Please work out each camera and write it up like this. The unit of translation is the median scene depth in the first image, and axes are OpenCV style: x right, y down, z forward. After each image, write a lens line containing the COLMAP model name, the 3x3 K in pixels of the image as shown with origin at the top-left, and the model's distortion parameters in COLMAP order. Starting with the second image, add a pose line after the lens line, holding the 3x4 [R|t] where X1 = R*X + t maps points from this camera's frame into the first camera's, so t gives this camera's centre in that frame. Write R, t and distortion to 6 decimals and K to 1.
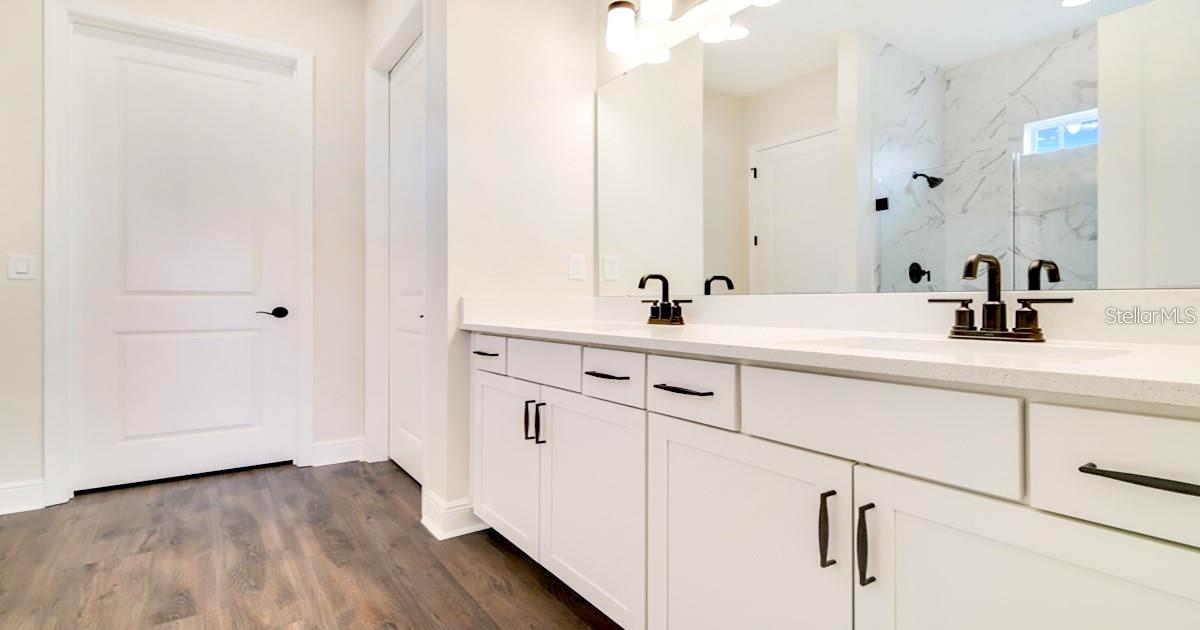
lens RADIAL K [[524.4, 0, 601.3], [0, 524.4, 297.8], [0, 0, 1]] dist [0.000057, -0.000062]
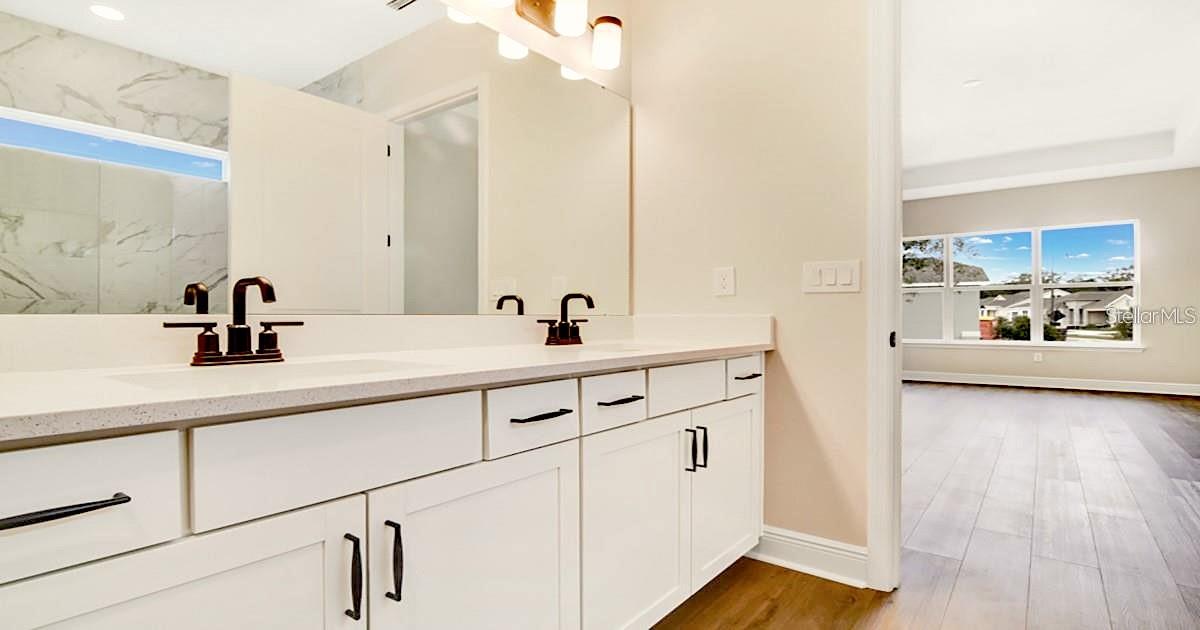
lens RADIAL K [[596.3, 0, 583.5], [0, 596.3, 333.9], [0, 0, 1]] dist [-0.001210, 0.000028]
pose [[-0.332473, -0.013219, 0.943020, -0.545246], [0.000172, 0.999901, 0.014077, 0.009138], [-0.943113, 0.004842, -0.332438, 0.799502]]
